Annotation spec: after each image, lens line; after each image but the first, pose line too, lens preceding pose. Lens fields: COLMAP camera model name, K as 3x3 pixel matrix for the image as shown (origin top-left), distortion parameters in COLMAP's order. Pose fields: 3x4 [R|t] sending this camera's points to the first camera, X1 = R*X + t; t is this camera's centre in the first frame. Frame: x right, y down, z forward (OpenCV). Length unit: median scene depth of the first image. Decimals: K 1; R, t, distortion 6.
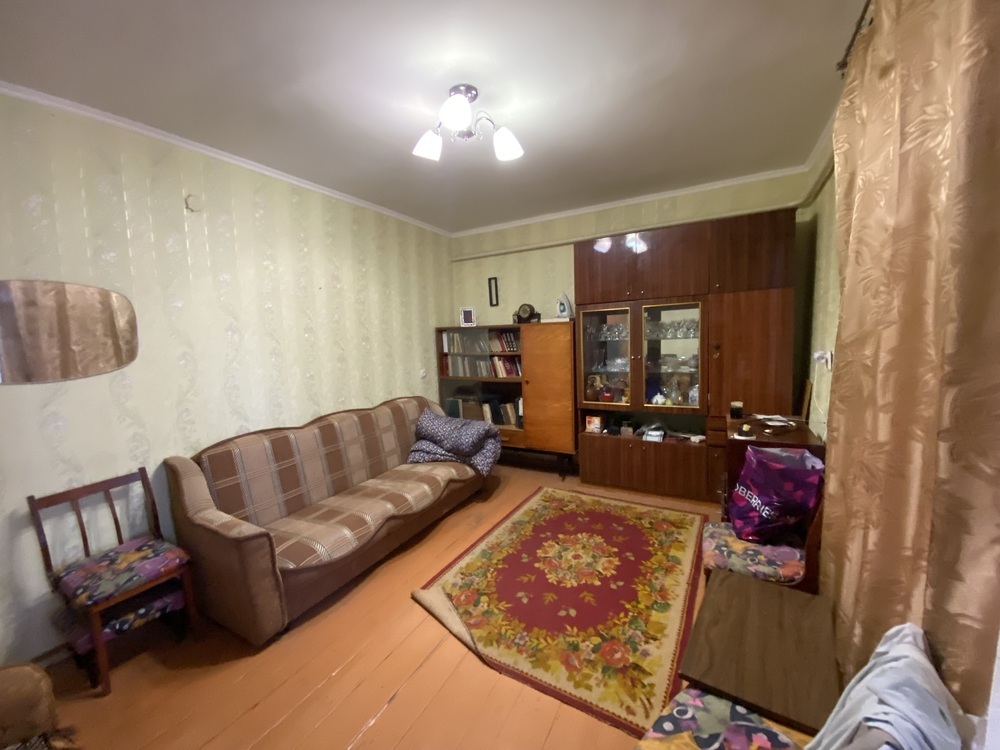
lens RADIAL K [[406.0, 0, 498.6], [0, 406.0, 369.4], [0, 0, 1]] dist [-0.000636, -0.012239]
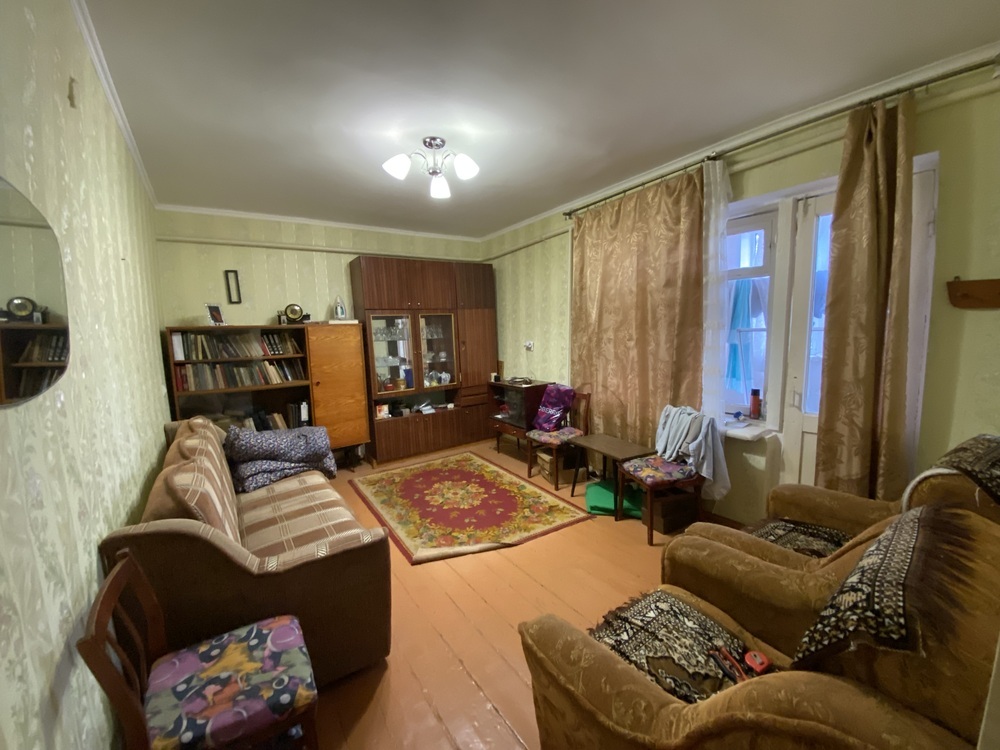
lens RADIAL K [[404.2, 0, 500.0], [0, 404.2, 375.0], [0, 0, 1]] dist [0.114125, -0.000028]
pose [[0.444015, -0.083524, 0.892118, -0.793752], [0.104230, 0.993701, 0.041159, 0.019055], [-0.889936, 0.074710, 0.449924, 0.180769]]
